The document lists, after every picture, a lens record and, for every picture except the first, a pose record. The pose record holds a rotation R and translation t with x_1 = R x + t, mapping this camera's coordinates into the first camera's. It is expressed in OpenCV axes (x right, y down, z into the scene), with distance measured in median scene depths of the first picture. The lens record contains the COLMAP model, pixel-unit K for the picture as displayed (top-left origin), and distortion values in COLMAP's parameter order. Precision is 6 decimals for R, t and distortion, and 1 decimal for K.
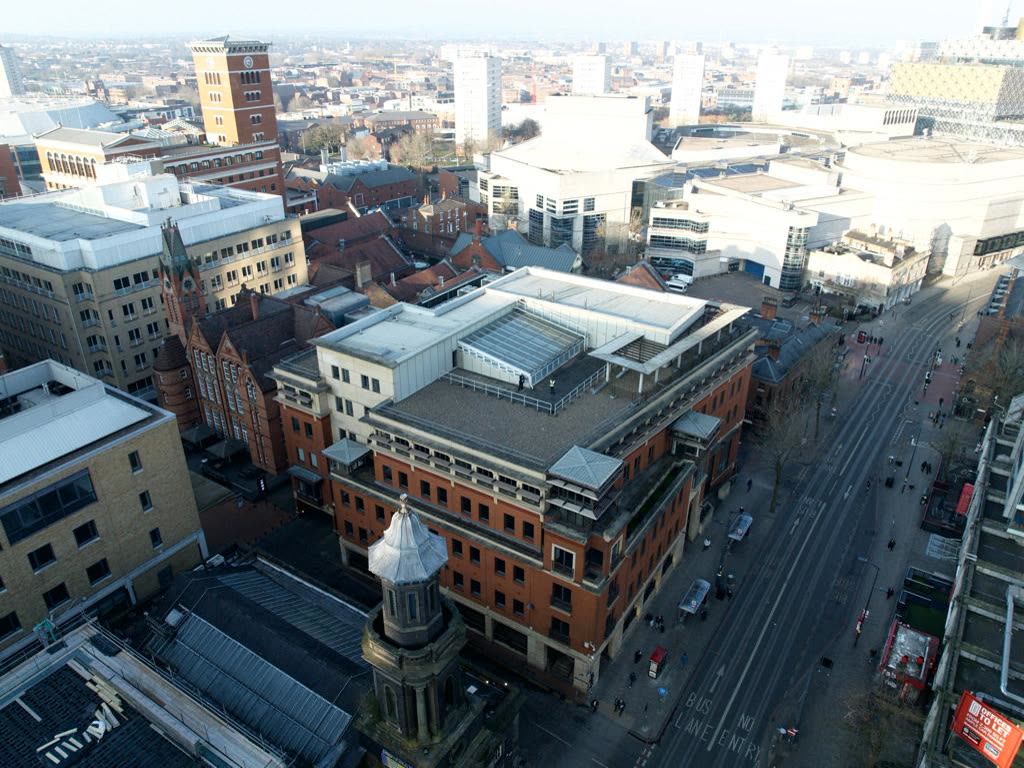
lens RADIAL K [[728.4, 0, 513.8], [0, 728.4, 384.6], [0, 0, 1]] dist [-0.040048, 0.000752]
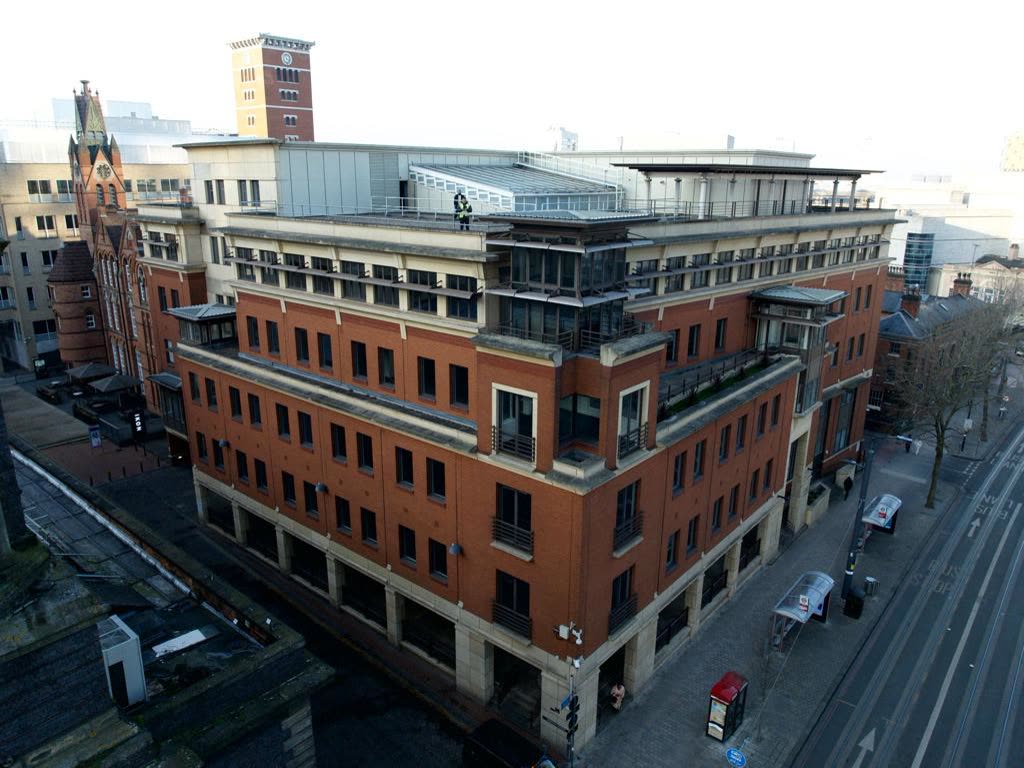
lens RADIAL K [[728.4, 0, 510.2], [0, 728.4, 385.2], [0, 0, 1]] dist [-0.040048, 0.000752]
pose [[0.992277, 0.038986, -0.117760, 0.103005], [-0.058896, 0.983571, -0.170647, 0.259446], [0.109172, 0.176264, 0.978270, 0.478989]]
